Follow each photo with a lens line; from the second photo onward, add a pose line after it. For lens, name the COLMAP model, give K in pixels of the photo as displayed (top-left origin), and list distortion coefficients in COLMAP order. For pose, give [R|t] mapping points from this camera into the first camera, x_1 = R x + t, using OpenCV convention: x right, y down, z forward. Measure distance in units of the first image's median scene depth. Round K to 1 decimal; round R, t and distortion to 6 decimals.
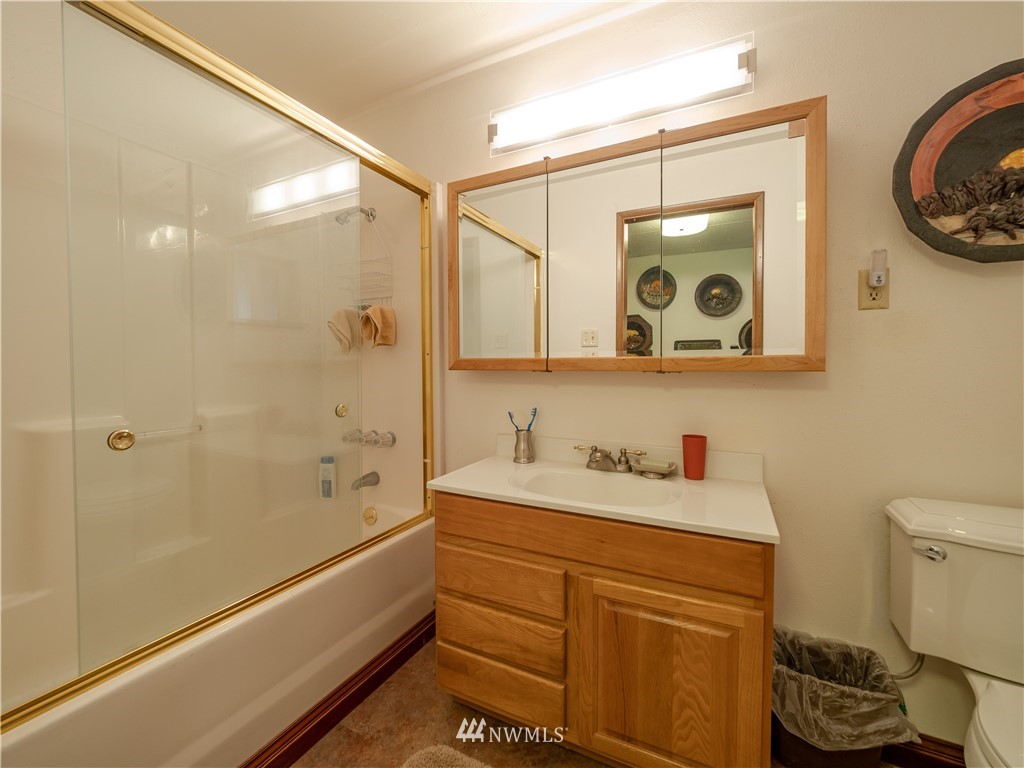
lens RADIAL K [[430.6, 0, 514.8], [0, 430.6, 373.0], [0, 0, 1]] dist [-0.007804, -0.000364]
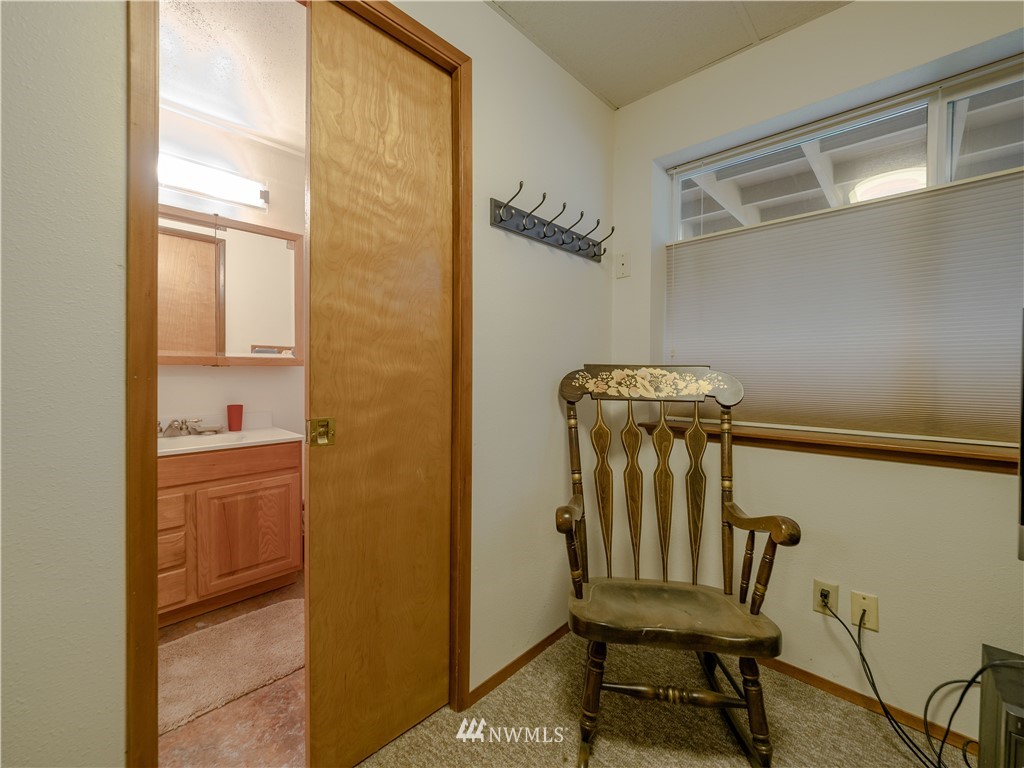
lens RADIAL K [[430.6, 0, 508.5], [0, 430.6, 378.0], [0, 0, 1]] dist [-0.007804, -0.000364]
pose [[0.283178, -0.018681, 0.958885, -1.081718], [0.019816, 0.999711, 0.013624, 0.054161], [-0.958862, 0.015143, 0.283467, -0.592227]]
